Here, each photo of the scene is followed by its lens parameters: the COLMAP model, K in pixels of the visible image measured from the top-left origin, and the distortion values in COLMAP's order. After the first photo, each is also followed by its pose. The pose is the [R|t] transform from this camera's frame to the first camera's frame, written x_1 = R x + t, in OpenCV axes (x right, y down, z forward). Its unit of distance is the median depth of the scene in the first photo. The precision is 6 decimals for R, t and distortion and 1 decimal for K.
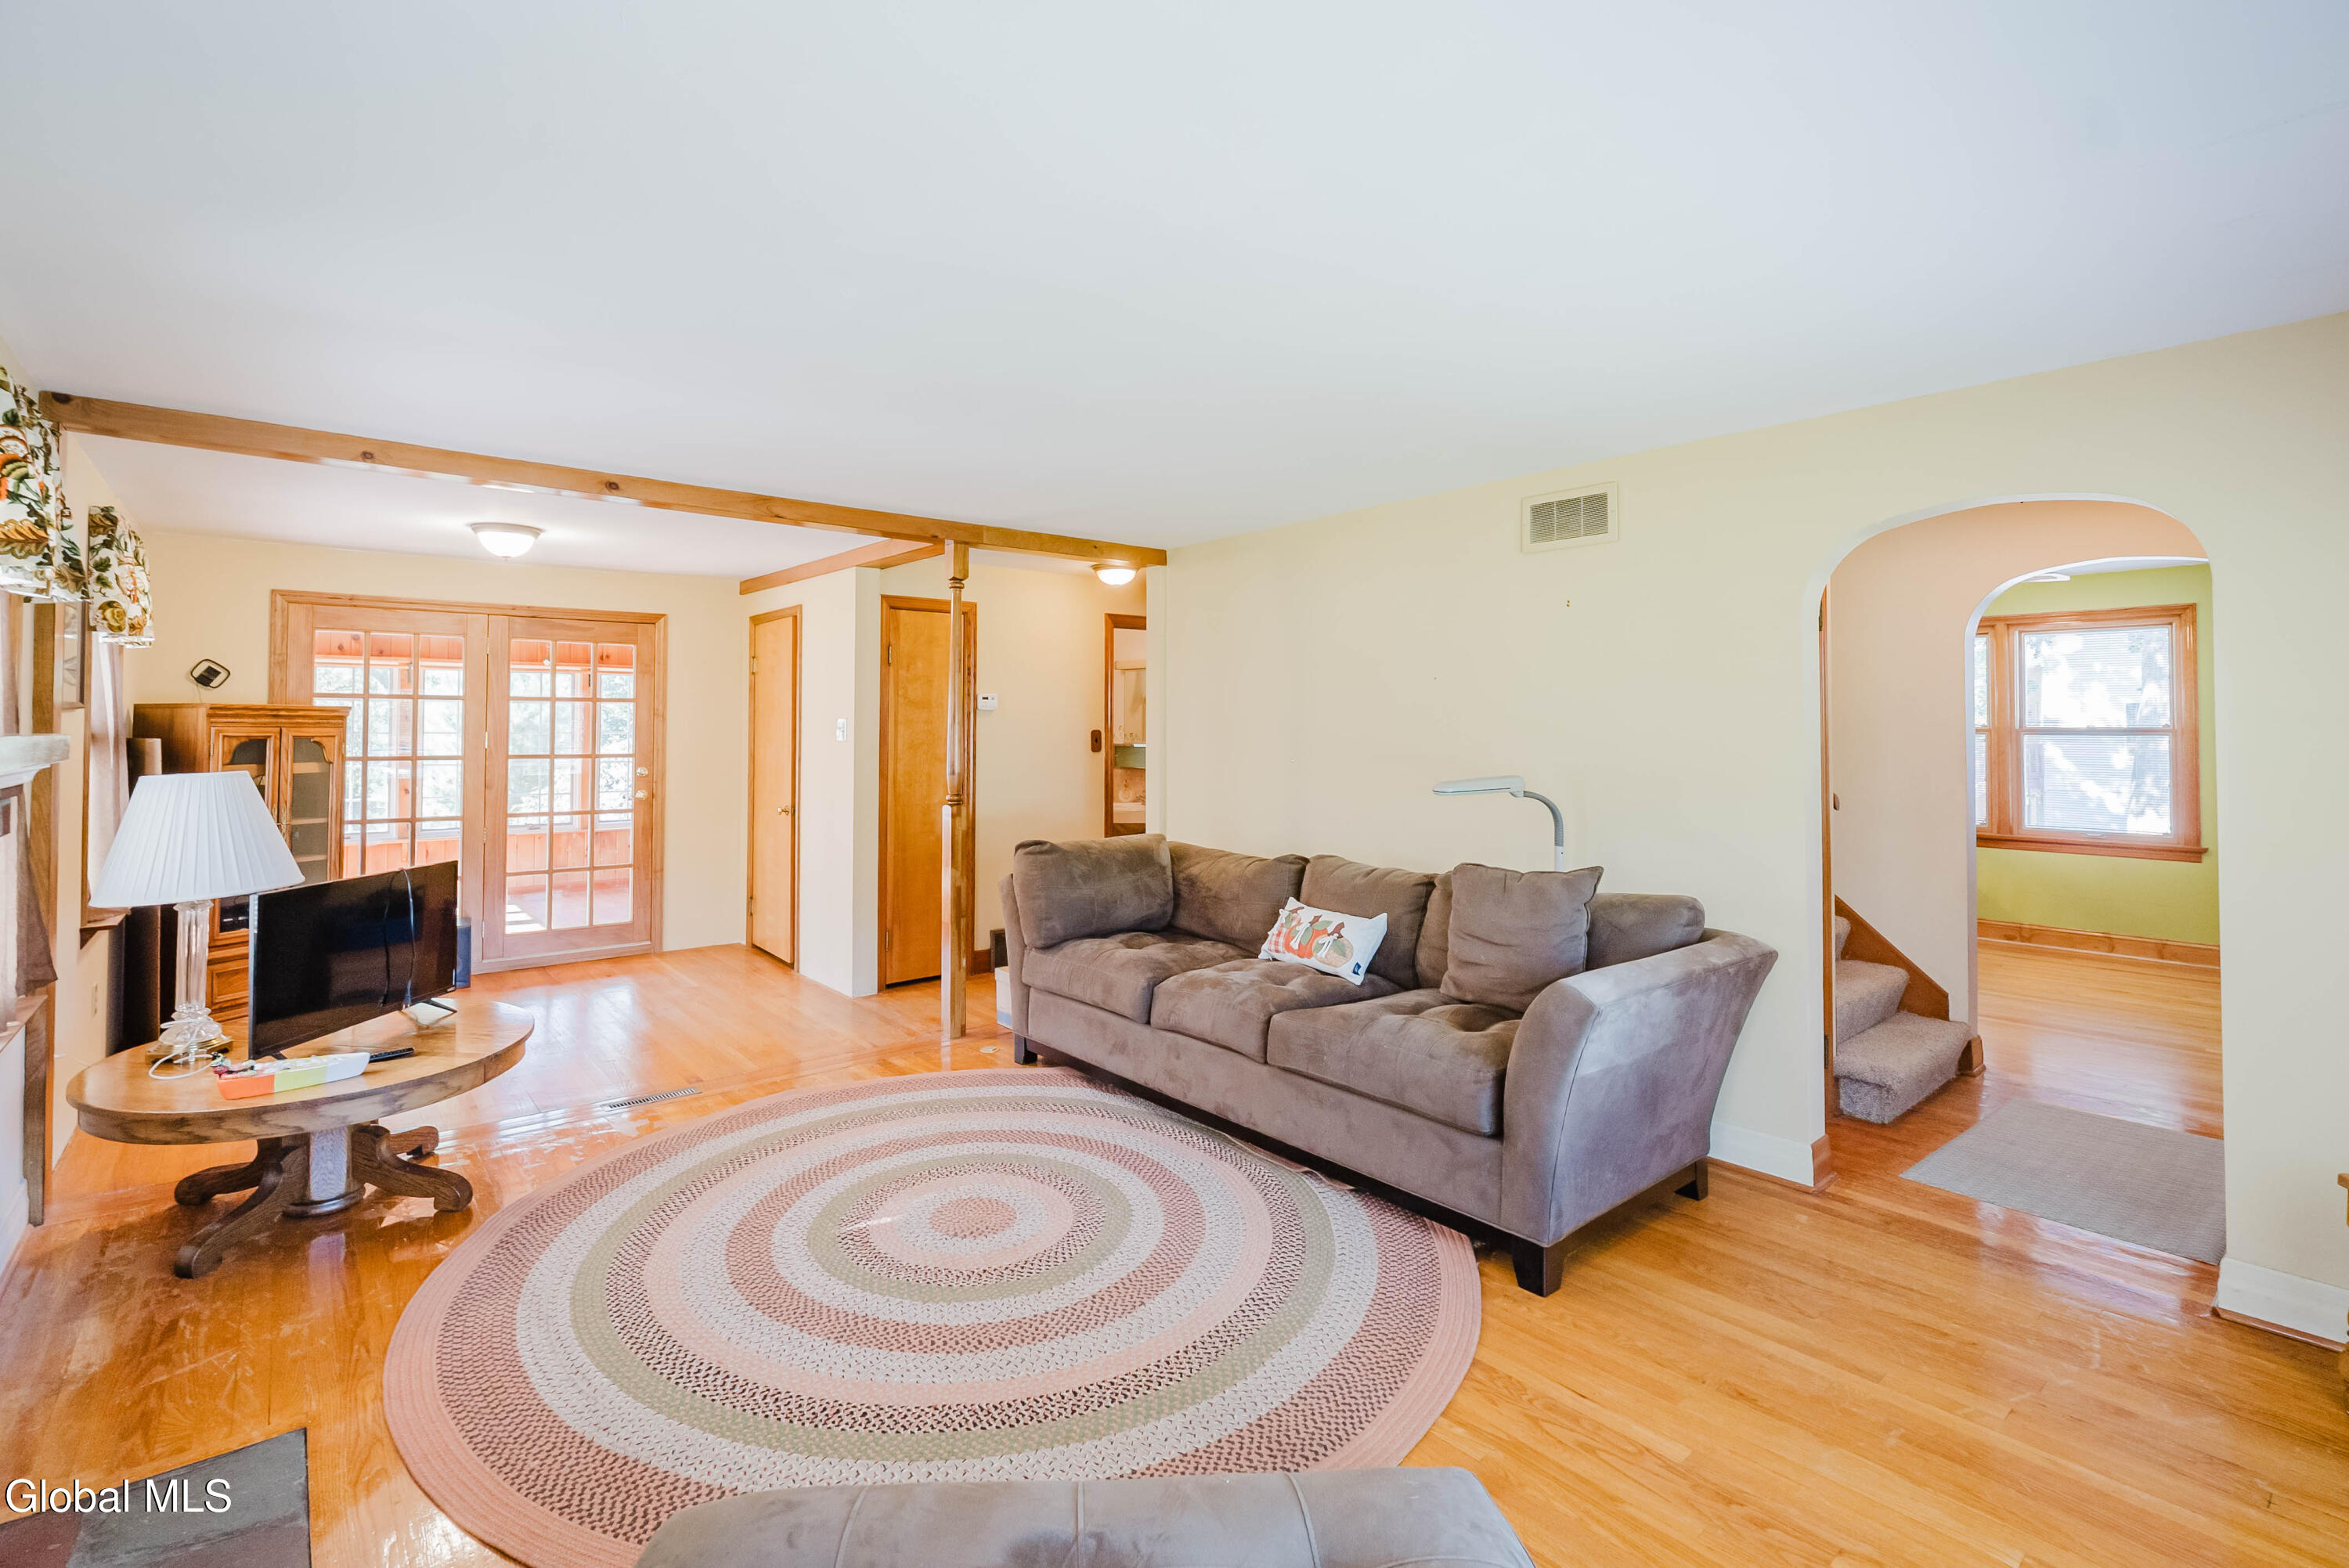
lens RADIAL K [[1069.5, 0, 1156.9], [0, 1069.5, 733.4], [0, 0, 1]] dist [-0.000022, -0.000007]
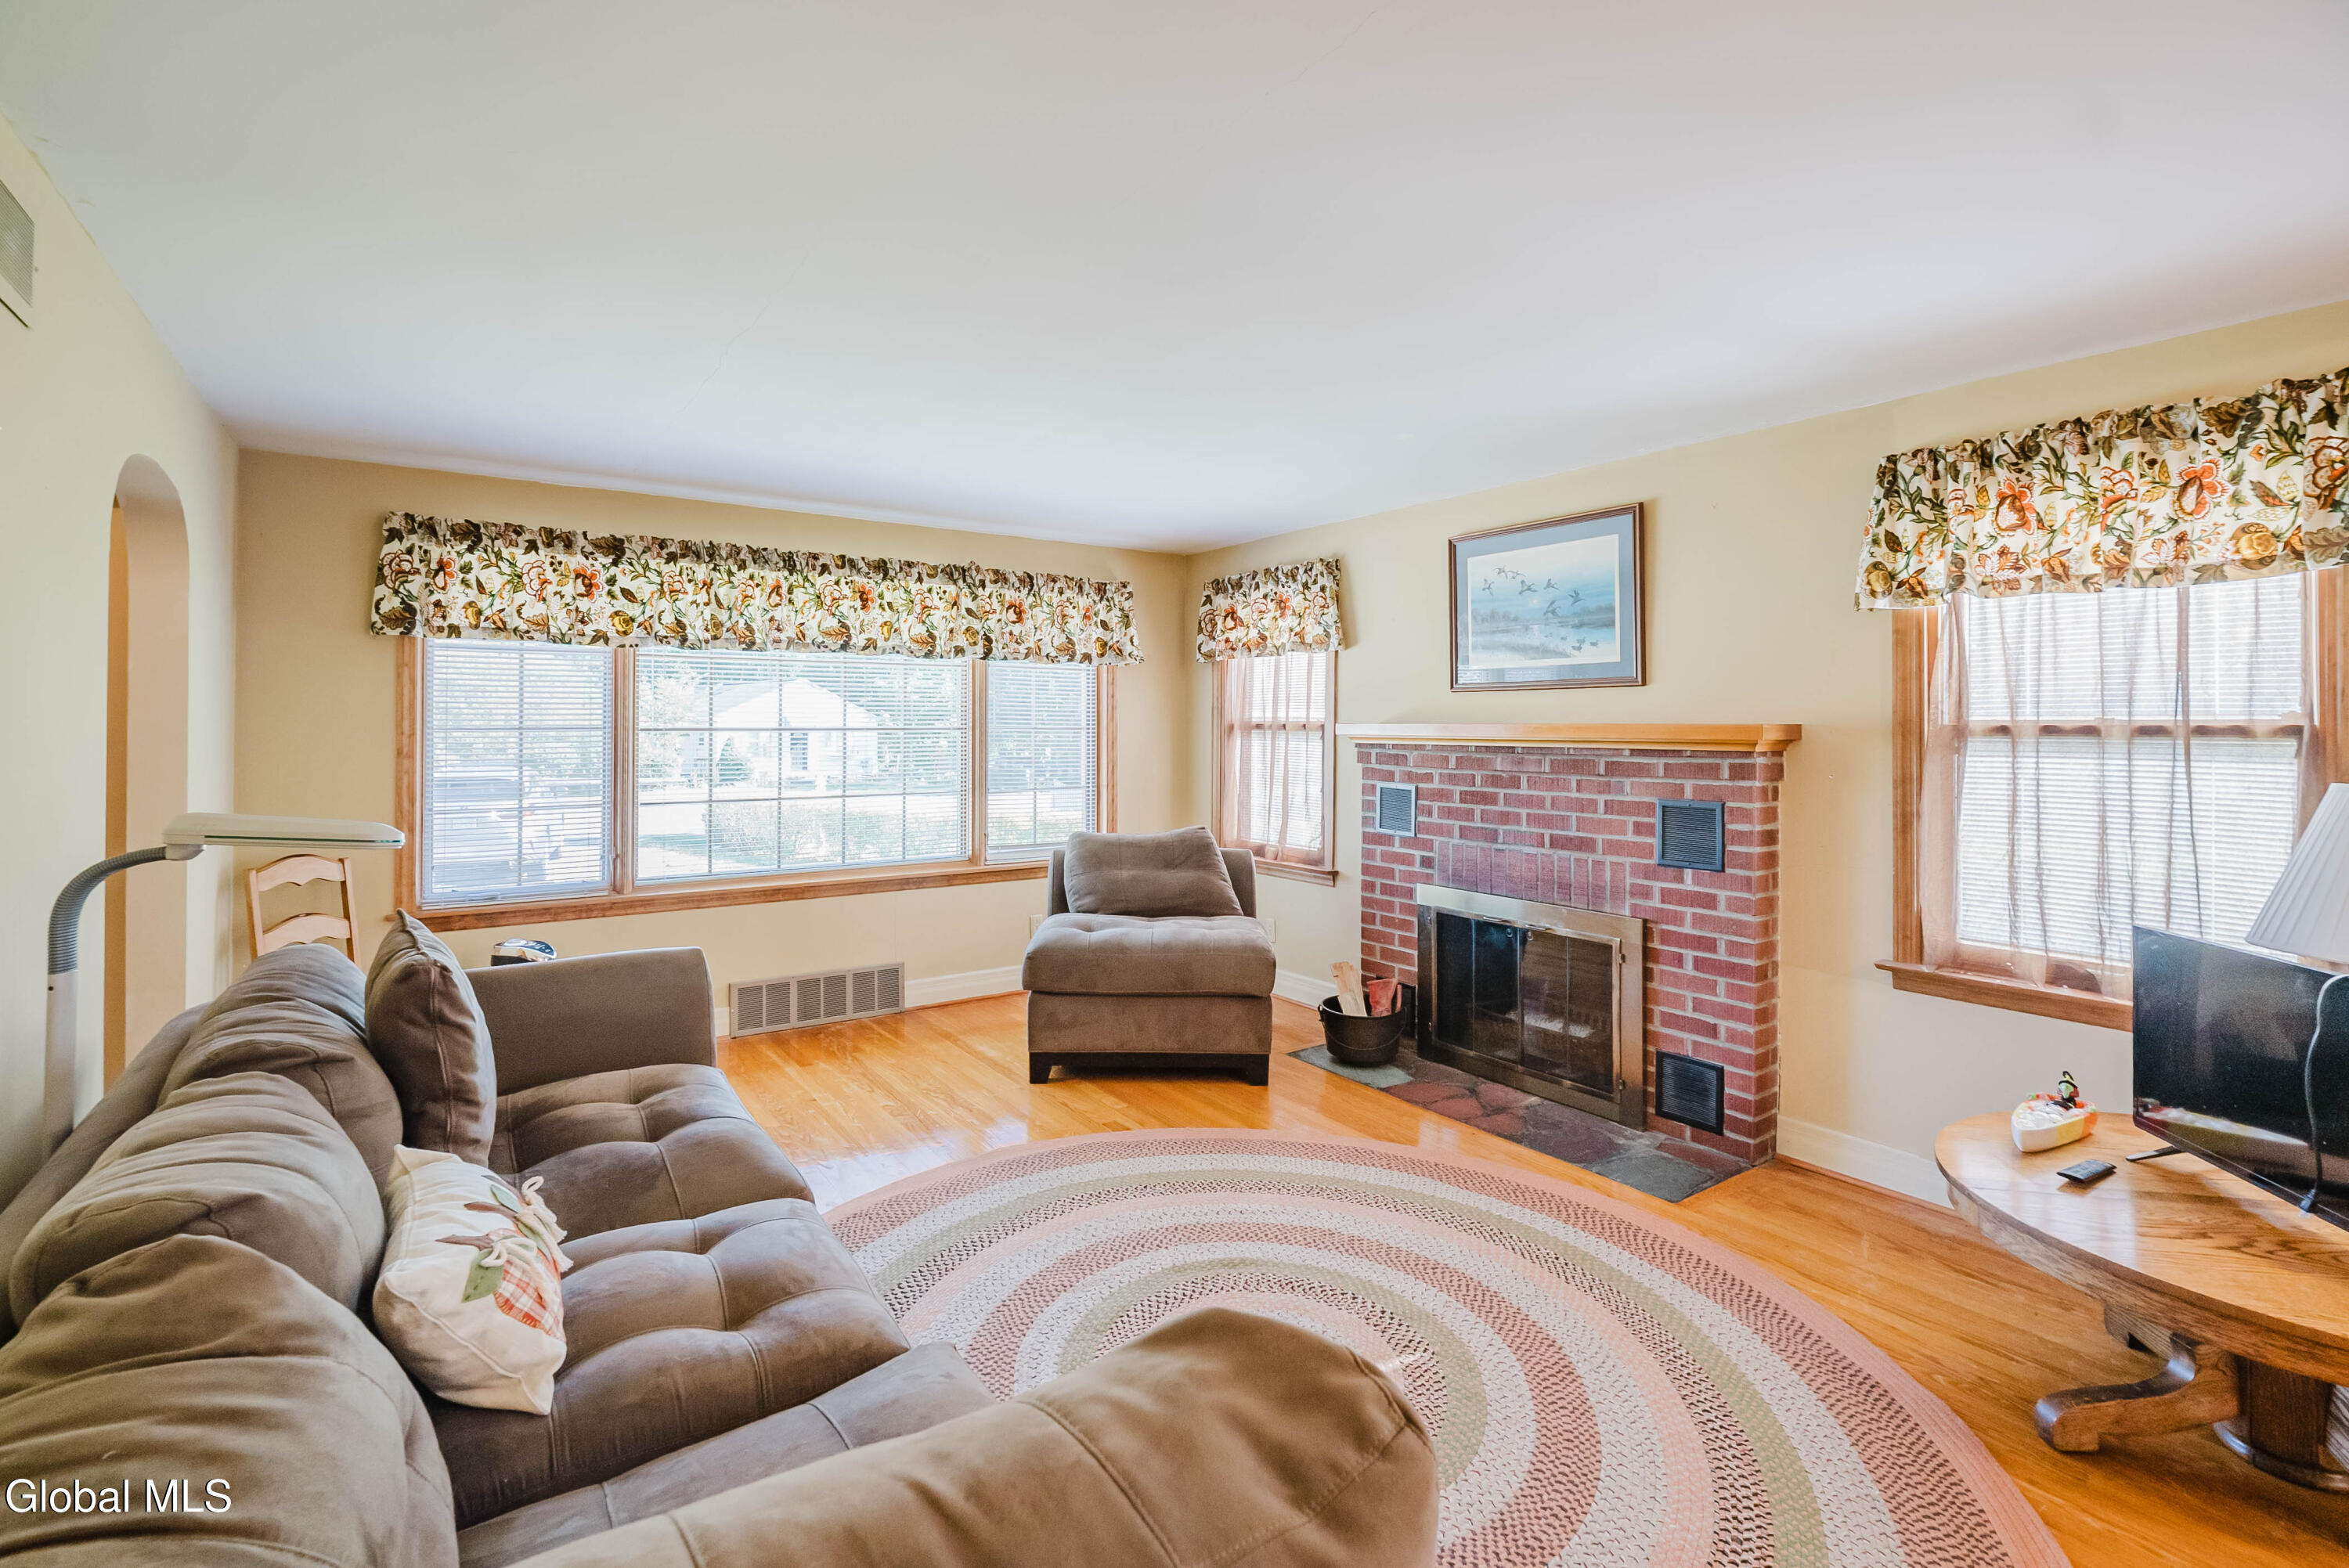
lens RADIAL K [[1069.5, 0, 1156.9], [0, 1069.5, 733.4], [0, 0, 1]] dist [-0.000022, -0.000007]
pose [[-0.995419, -0.005204, 0.095462, -0.209310], [-0.004623, 0.999969, 0.006309, 0.004112], [-0.095492, 0.005839, -0.995413, 2.237628]]
